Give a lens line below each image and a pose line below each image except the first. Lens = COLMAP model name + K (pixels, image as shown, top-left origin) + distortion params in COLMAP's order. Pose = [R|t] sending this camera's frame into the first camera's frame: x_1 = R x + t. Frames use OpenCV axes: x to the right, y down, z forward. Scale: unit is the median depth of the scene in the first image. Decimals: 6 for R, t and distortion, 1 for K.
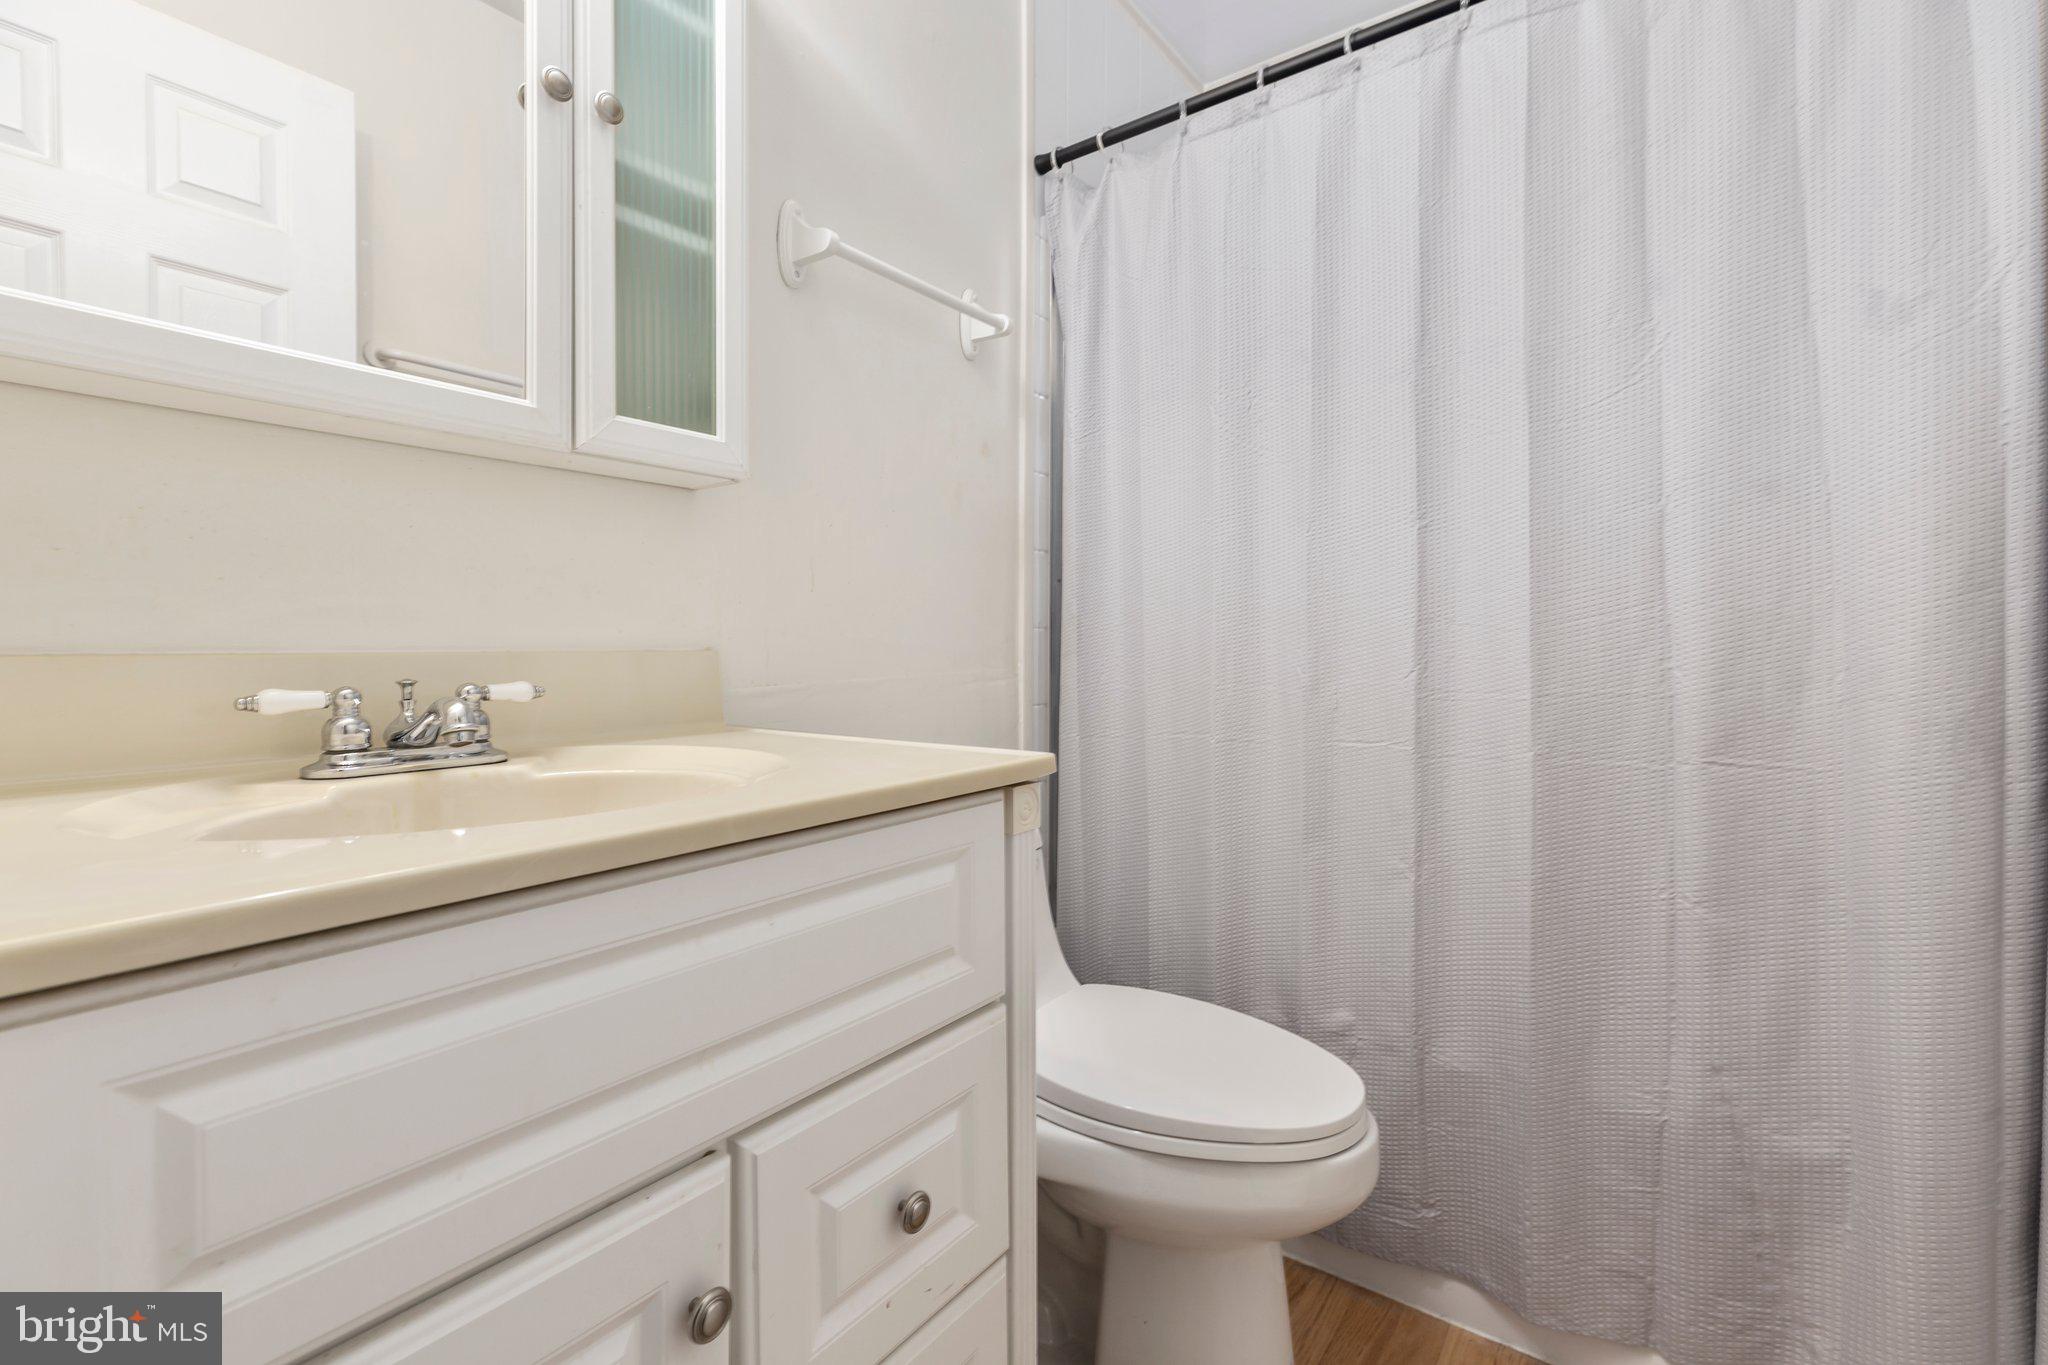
lens RADIAL K [[914.0, 0, 1027.9], [0, 914.0, 669.8], [0, 0, 1]] dist [0.001287, -0.000125]
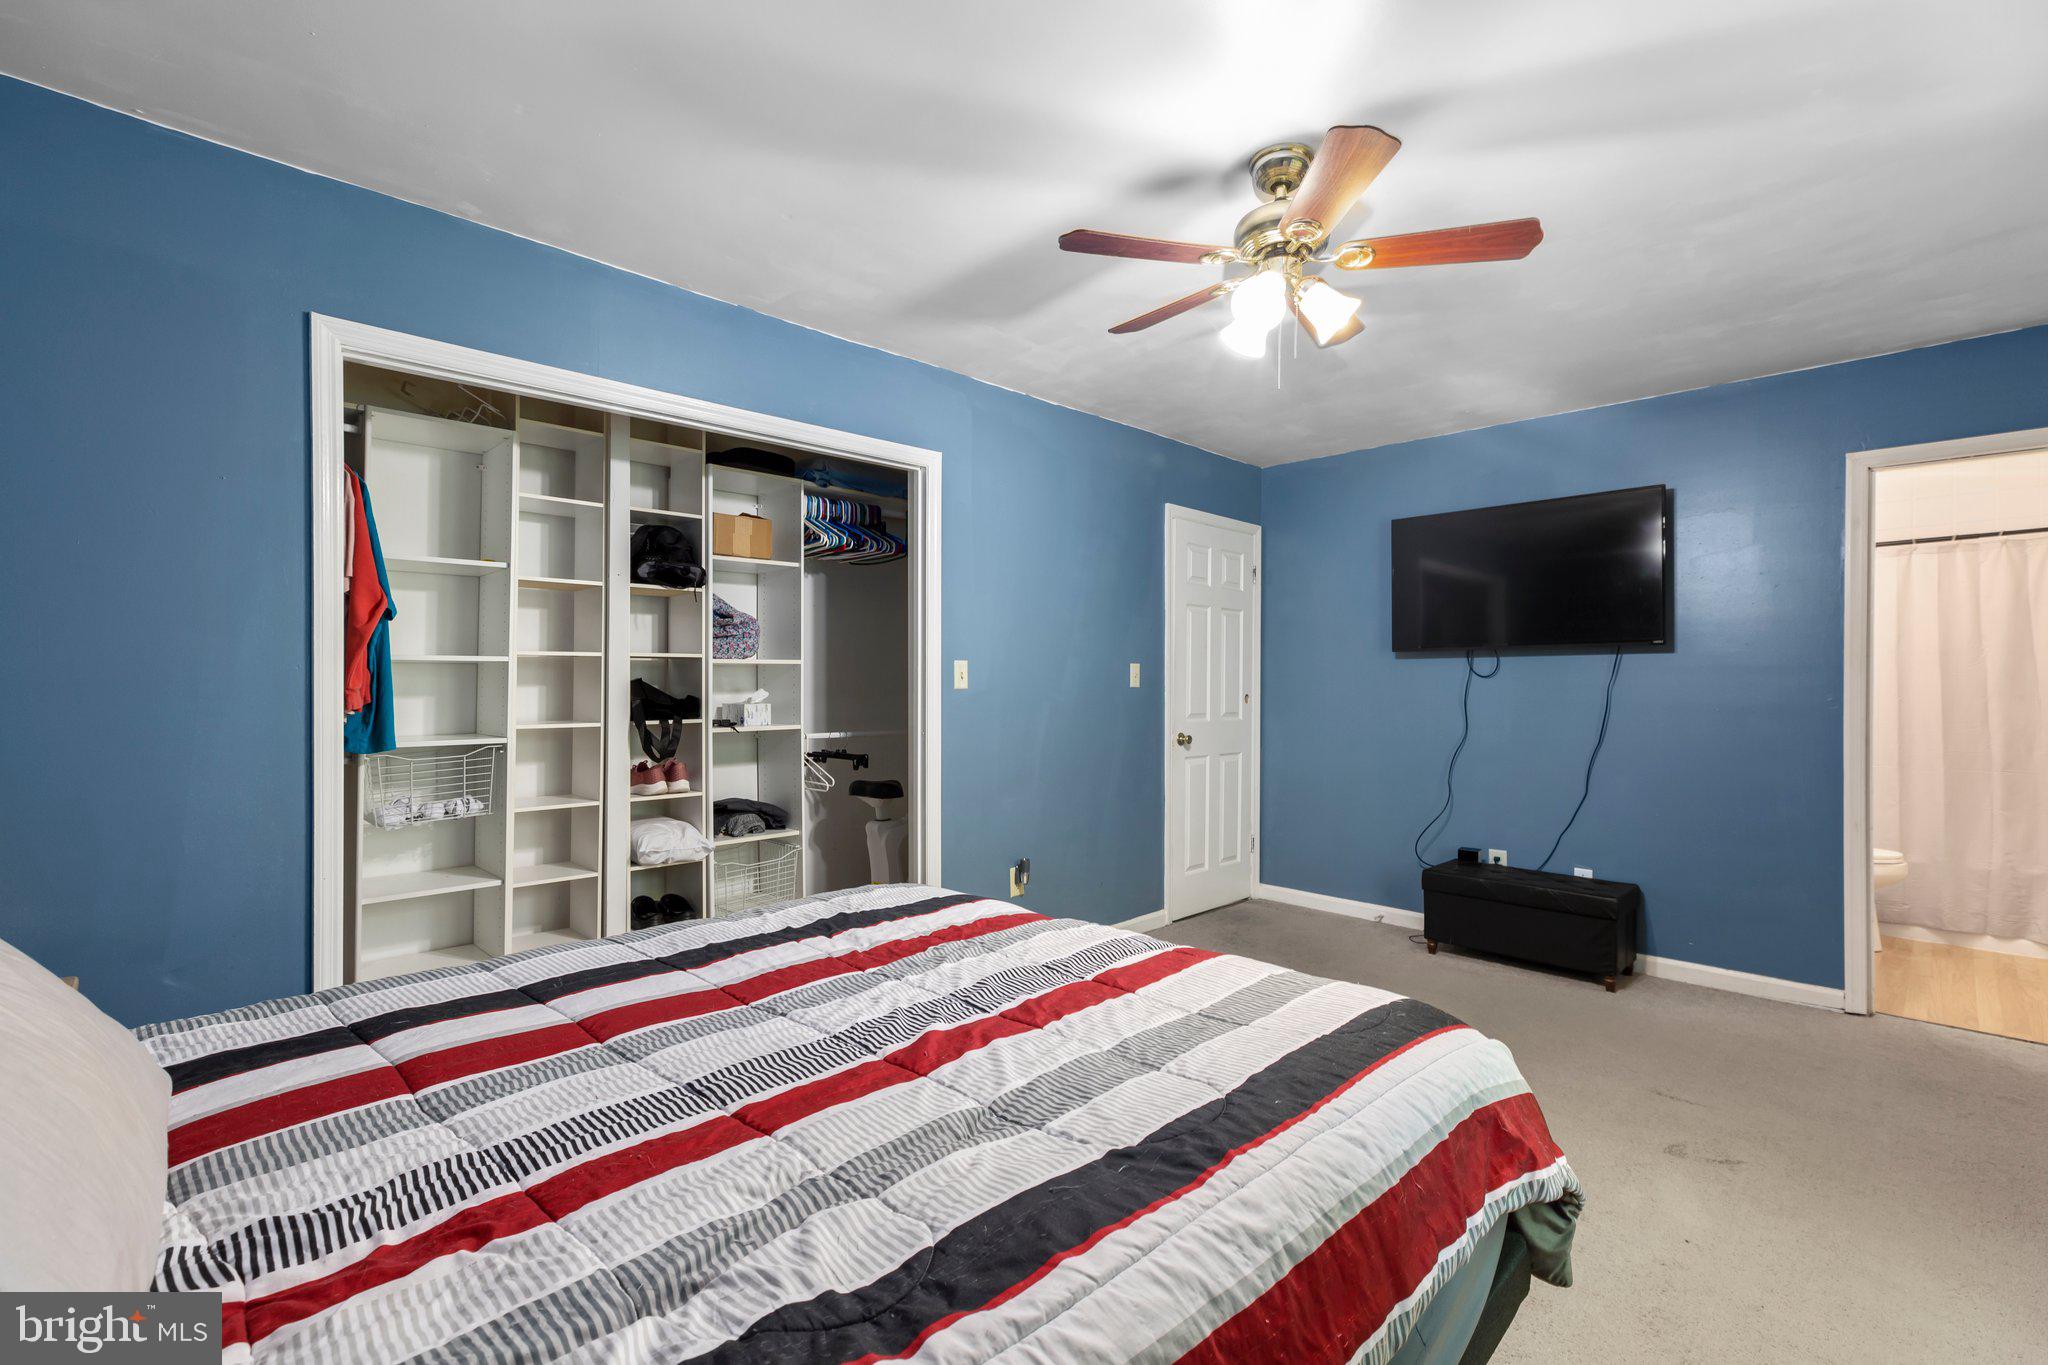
lens RADIAL K [[914.0, 0, 1019.8], [0, 914.0, 684.7], [0, 0, 1]] dist [0.001287, -0.000125]
pose [[0.985544, -0.000353, -0.169417, -2.442719], [-0.002579, 0.999851, -0.017089, -0.164991], [0.169398, 0.017279, 0.985396, -3.189777]]
